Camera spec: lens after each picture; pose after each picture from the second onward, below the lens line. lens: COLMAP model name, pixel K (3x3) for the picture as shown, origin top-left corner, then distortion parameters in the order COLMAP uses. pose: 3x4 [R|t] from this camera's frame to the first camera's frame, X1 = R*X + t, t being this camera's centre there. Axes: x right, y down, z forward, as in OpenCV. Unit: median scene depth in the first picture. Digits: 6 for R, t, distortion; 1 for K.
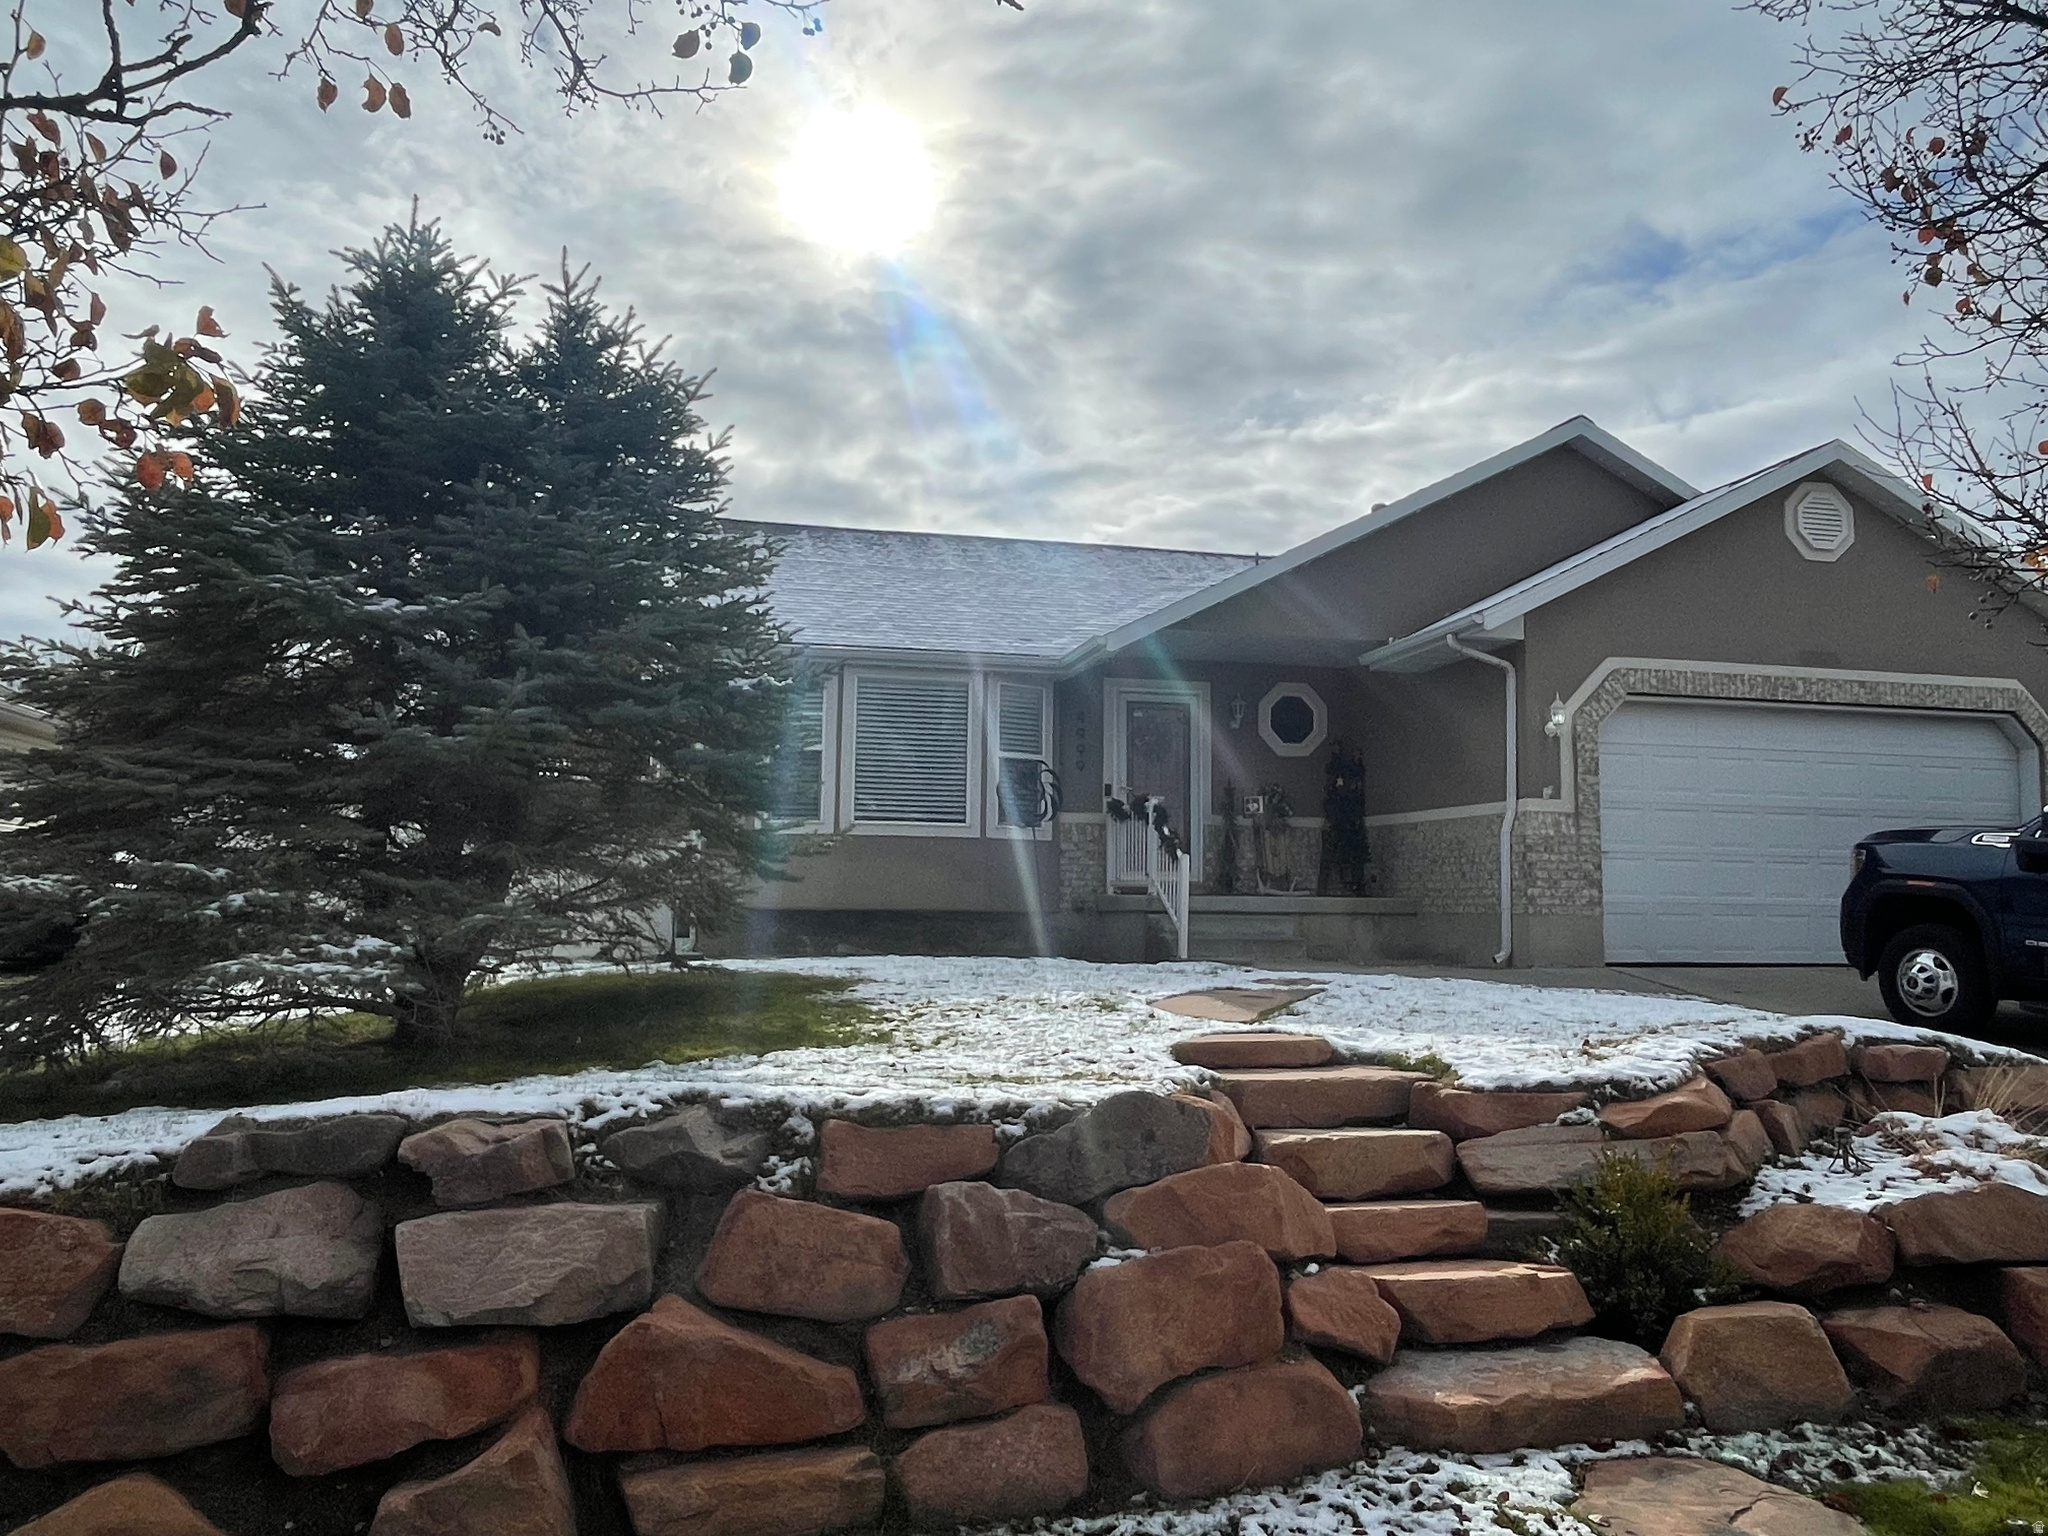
lens RADIAL K [[1564.9, 0, 1023.1], [0, 1564.9, 770.5], [0, 0, 1]] dist [0.001698, -0.004704]
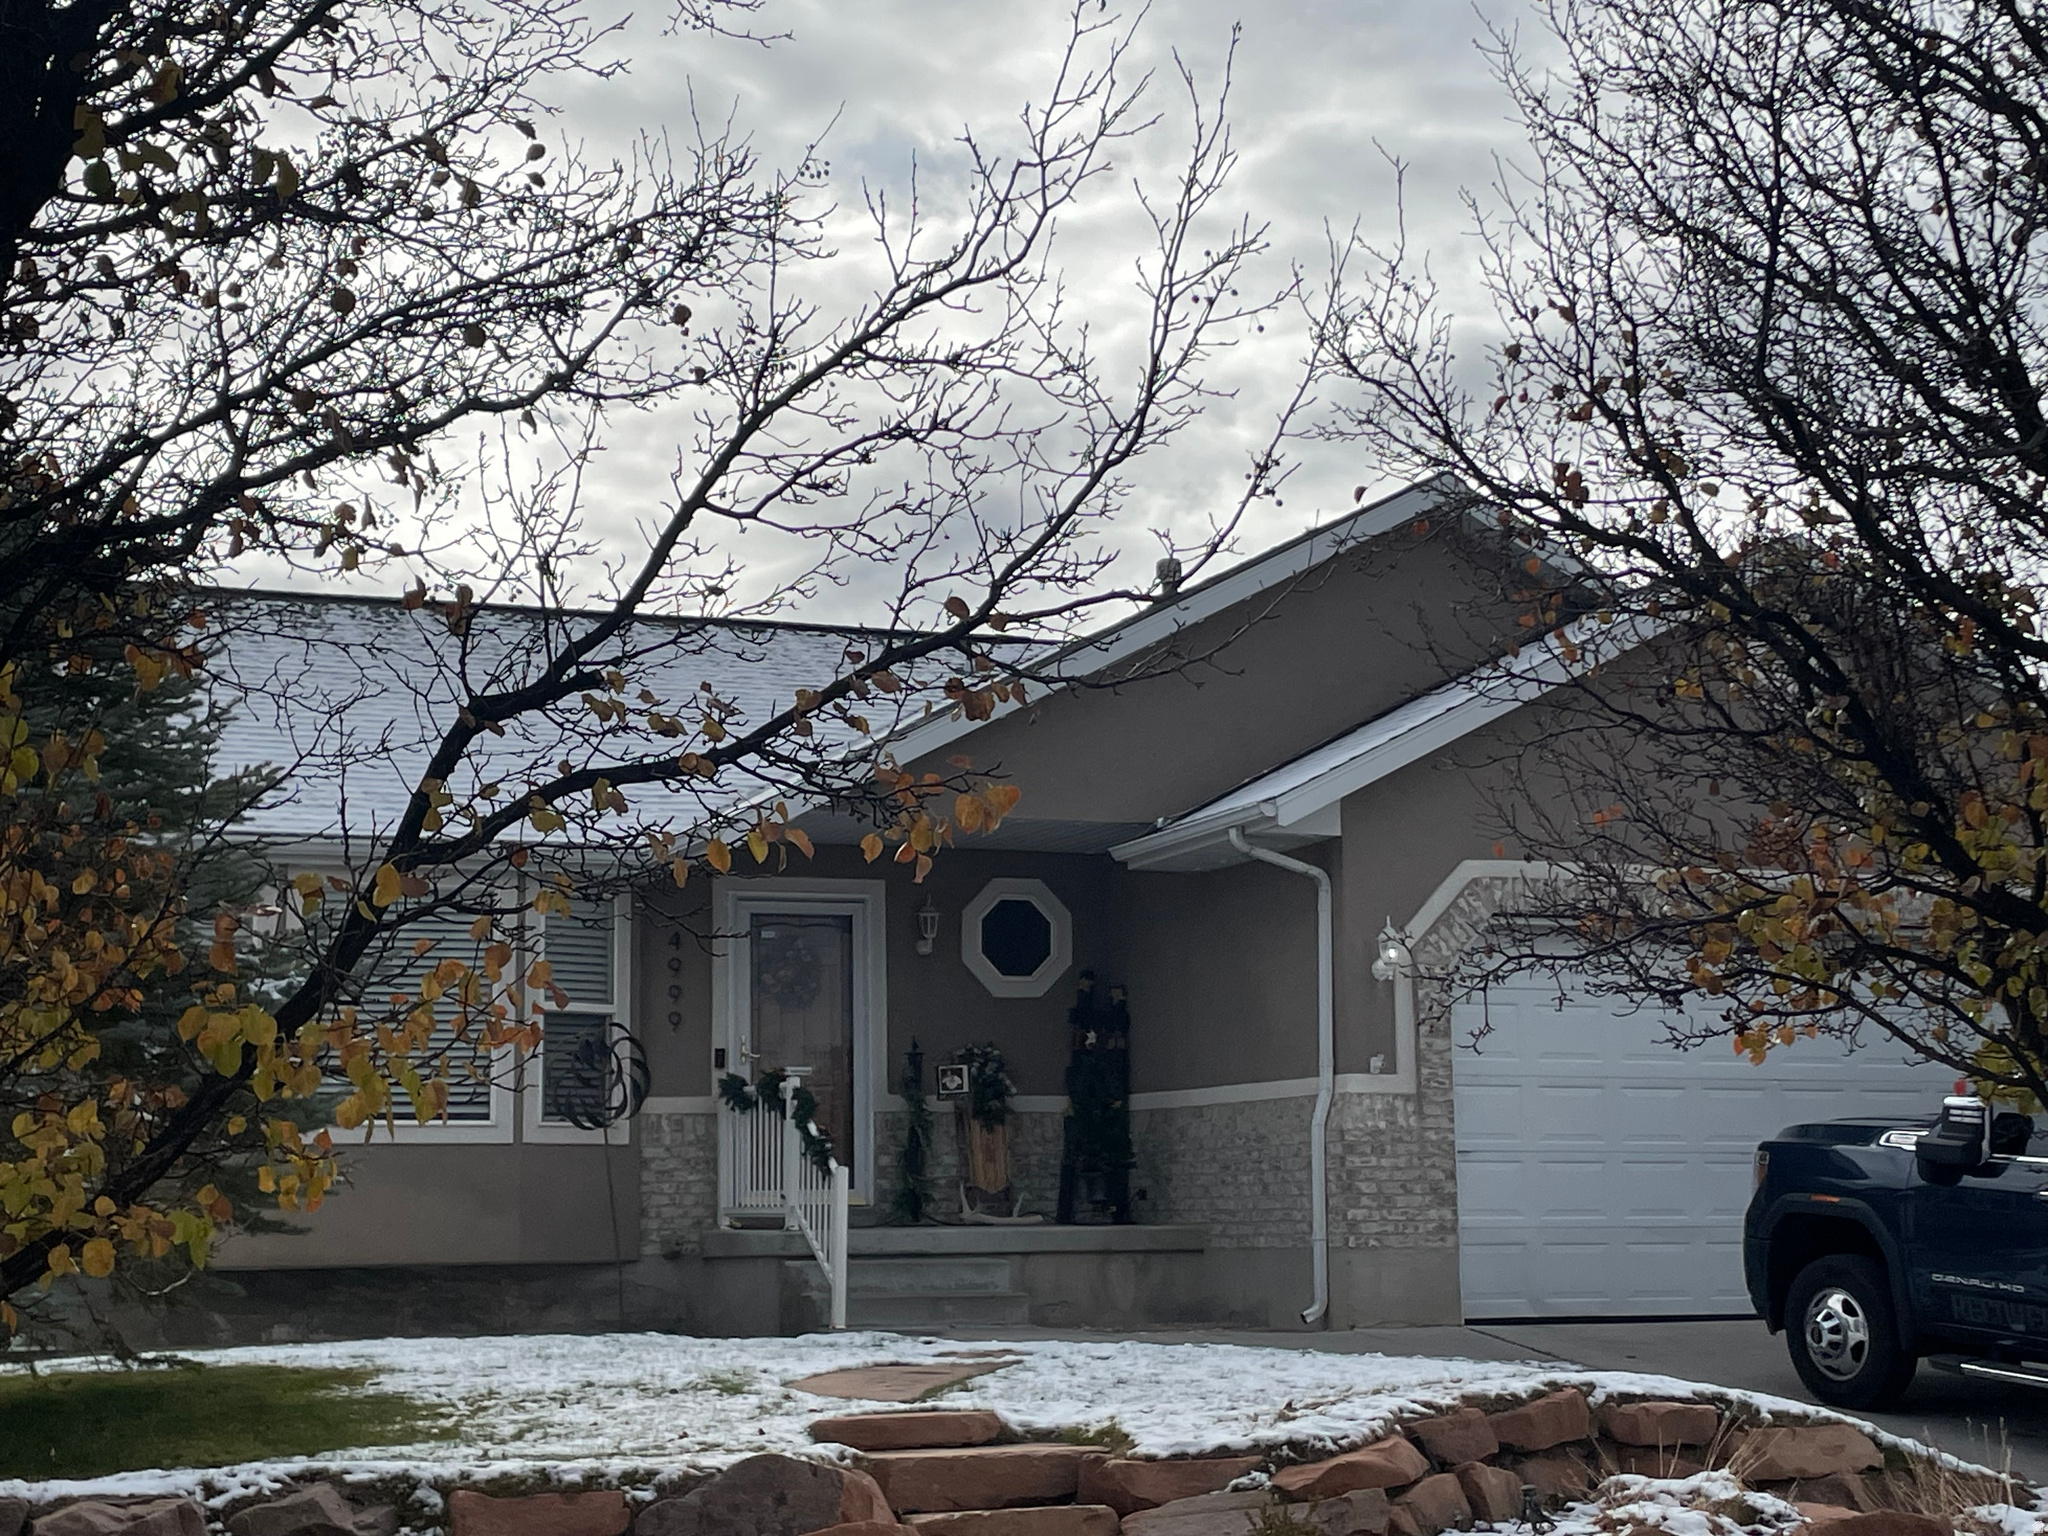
lens RADIAL K [[3210.8, 0, 1024.0], [0, 3210.8, 768.0], [0, 0, 1]] dist [0.132349, -0.231118]
pose [[0.988355, -0.001096, 0.152160, -0.054694], [0.009855, 0.998336, -0.056823, -0.076923], [-0.151844, 0.057661, 0.986721, -0.748445]]
